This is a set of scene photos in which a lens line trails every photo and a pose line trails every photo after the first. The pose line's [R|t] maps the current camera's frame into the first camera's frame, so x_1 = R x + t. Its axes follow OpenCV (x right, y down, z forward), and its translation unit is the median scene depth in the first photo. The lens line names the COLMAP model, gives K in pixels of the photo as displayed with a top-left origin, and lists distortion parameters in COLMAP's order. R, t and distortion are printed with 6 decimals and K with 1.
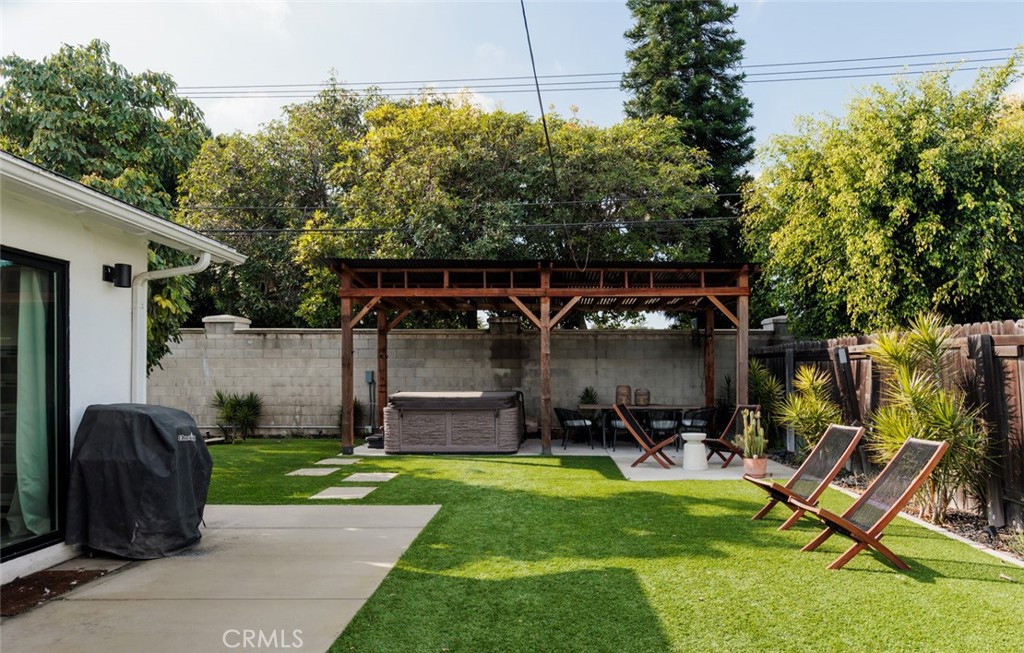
lens RADIAL K [[610.9, 0, 551.6], [0, 610.9, 363.3], [0, 0, 1]] dist [0.003037, -0.000504]
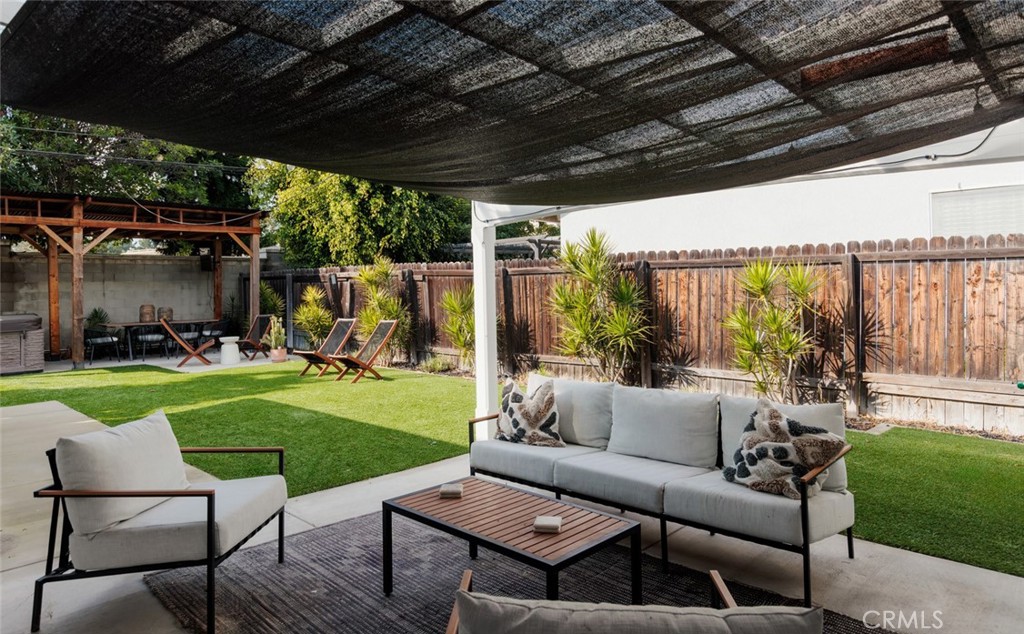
lens RADIAL K [[626.7, 0, 514.5], [0, 626.7, 273.1], [0, 0, 1]] dist [0.002158, -0.000003]
pose [[0.692521, 0.000953, 0.721397, -0.283554], [0.009534, 0.999900, -0.010473, -0.005204], [-0.721335, 0.014131, 0.692443, -0.356572]]
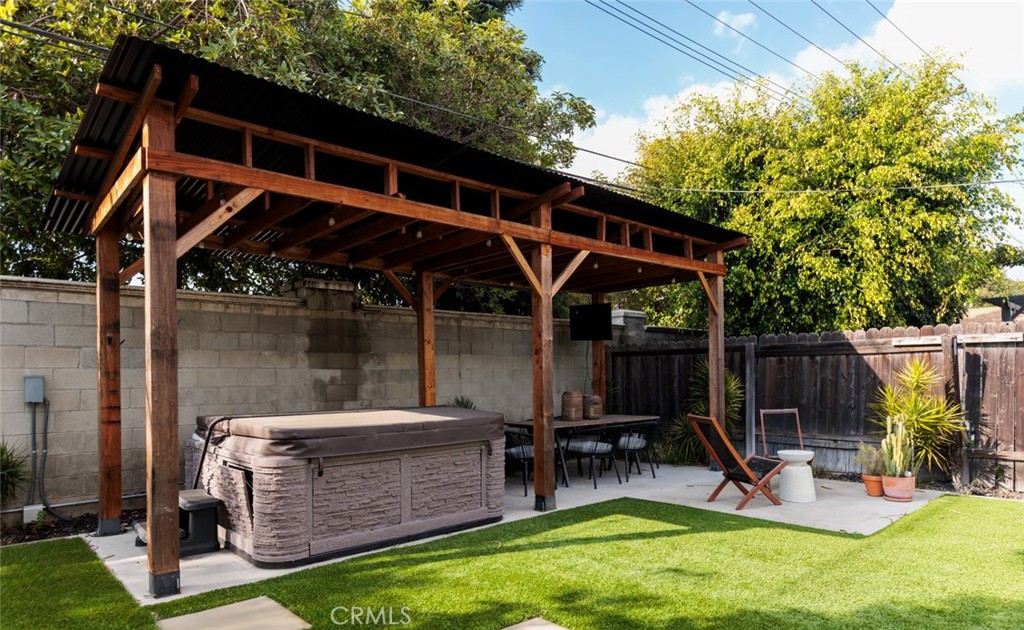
lens RADIAL K [[611.9, 0, 514.5], [0, 611.9, 369.8], [0, 0, 1]] dist [0.029031, 0.000022]
pose [[0.745631, -0.003468, 0.666350, -0.431997], [0.005715, 0.999983, -0.001190, 0.013896], [-0.666334, 0.004695, 0.745639, 0.579530]]
